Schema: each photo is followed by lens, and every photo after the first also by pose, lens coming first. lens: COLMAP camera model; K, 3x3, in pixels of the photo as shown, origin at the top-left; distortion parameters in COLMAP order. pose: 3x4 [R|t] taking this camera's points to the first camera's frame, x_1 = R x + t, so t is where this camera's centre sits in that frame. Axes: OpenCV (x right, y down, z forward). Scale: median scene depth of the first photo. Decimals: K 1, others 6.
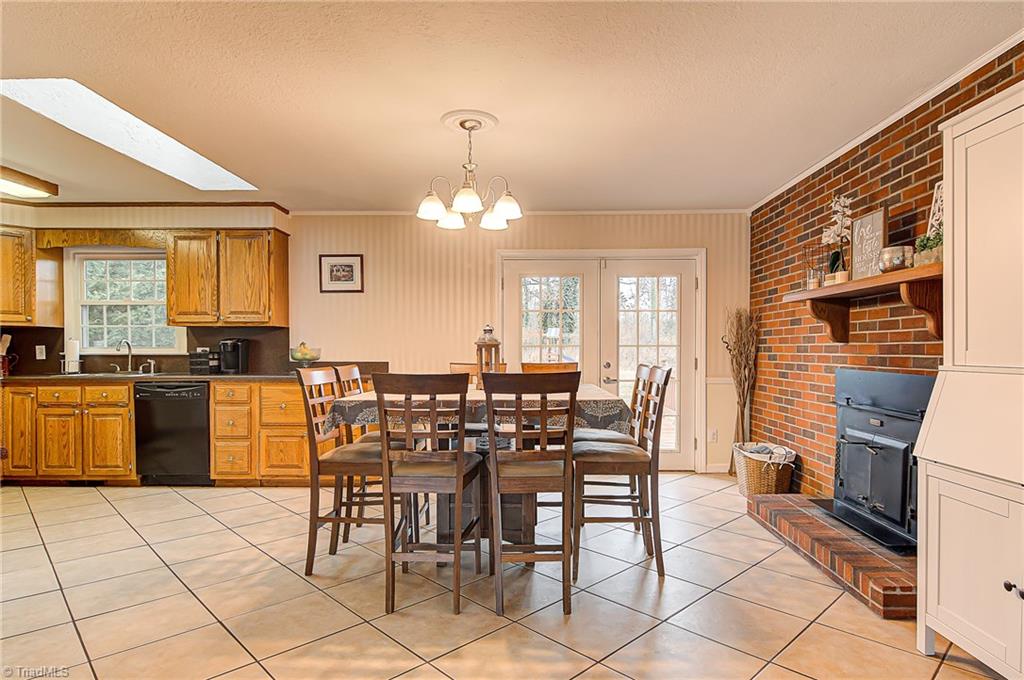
lens RADIAL K [[565.9, 0, 530.4], [0, 565.9, 358.5], [0, 0, 1]] dist [-0.001184, -0.001972]
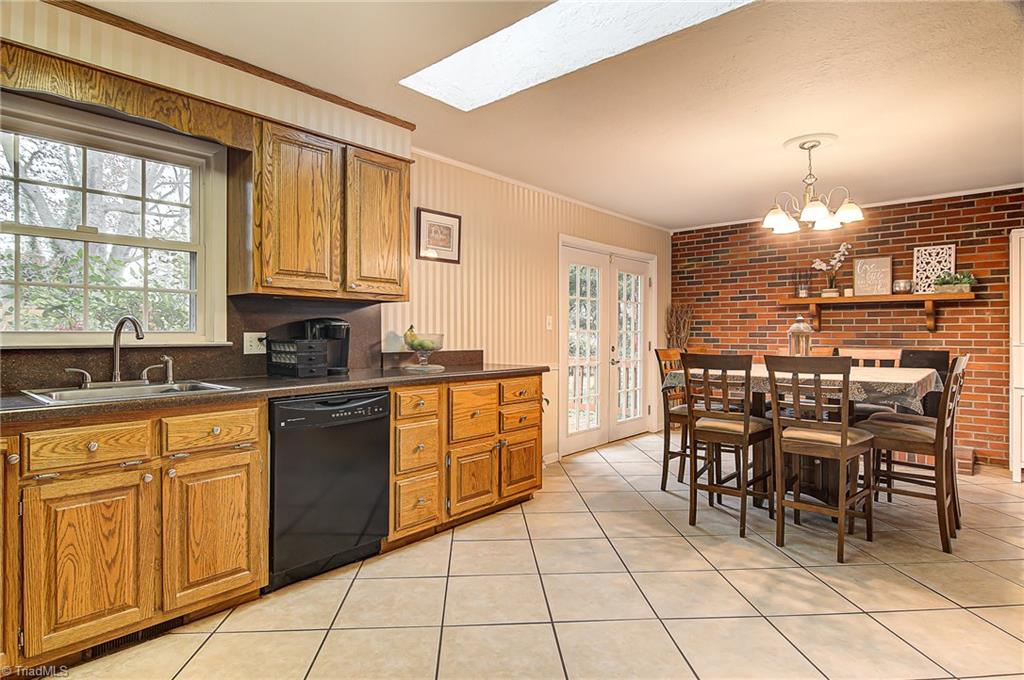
lens RADIAL K [[541.2, 0, 511.6], [0, 541.2, 333.8], [0, 0, 1]] dist [-0.001629, -0.000303]
pose [[0.657819, 0.000043, 0.753176, -0.875716], [0.009291, 0.999923, -0.008172, -0.011510], [-0.753119, 0.012373, 0.657768, 0.470145]]
